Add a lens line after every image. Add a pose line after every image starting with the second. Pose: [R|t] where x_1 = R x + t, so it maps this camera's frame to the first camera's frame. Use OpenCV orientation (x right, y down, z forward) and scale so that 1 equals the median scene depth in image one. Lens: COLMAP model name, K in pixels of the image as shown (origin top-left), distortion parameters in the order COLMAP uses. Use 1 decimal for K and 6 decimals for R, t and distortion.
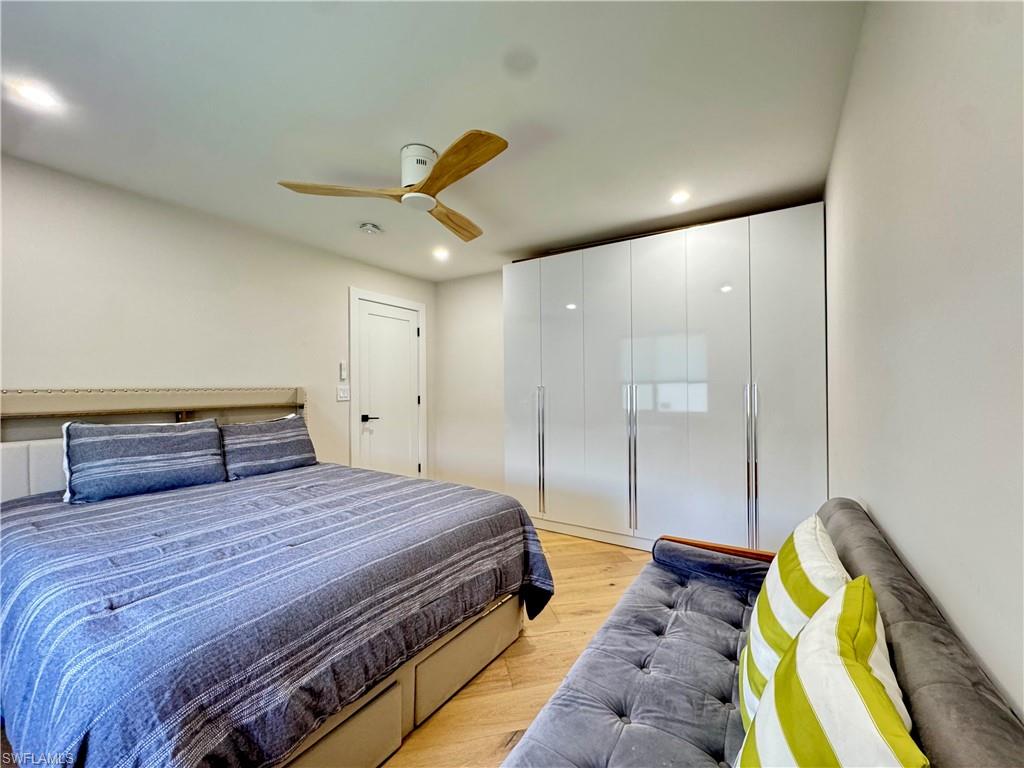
lens RADIAL K [[408.7, 0, 509.7], [0, 408.7, 386.5], [0, 0, 1]] dist [-0.002724, -0.000209]
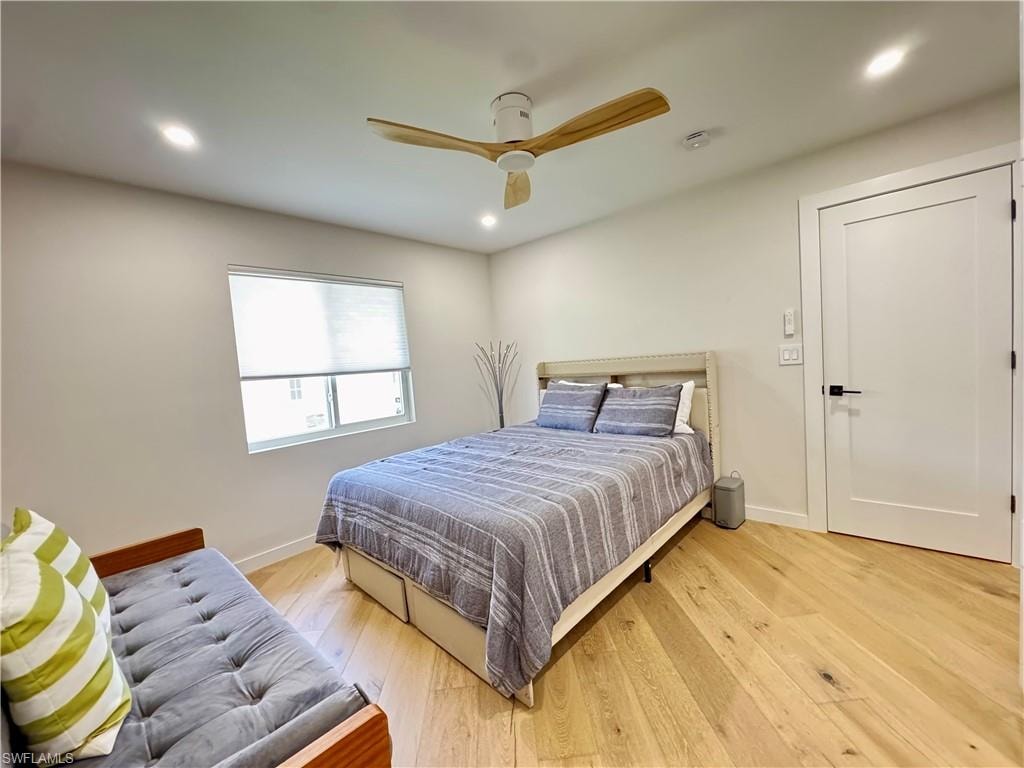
lens RADIAL K [[408.8, 0, 509.2], [0, 408.8, 383.9], [0, 0, 1]] dist [-0.003850, 0.000630]
pose [[-0.163870, 0.078096, -0.983386, 0.645099], [0.075337, 0.994941, 0.066460, -0.028462], [0.983601, -0.063194, -0.168924, 1.024641]]
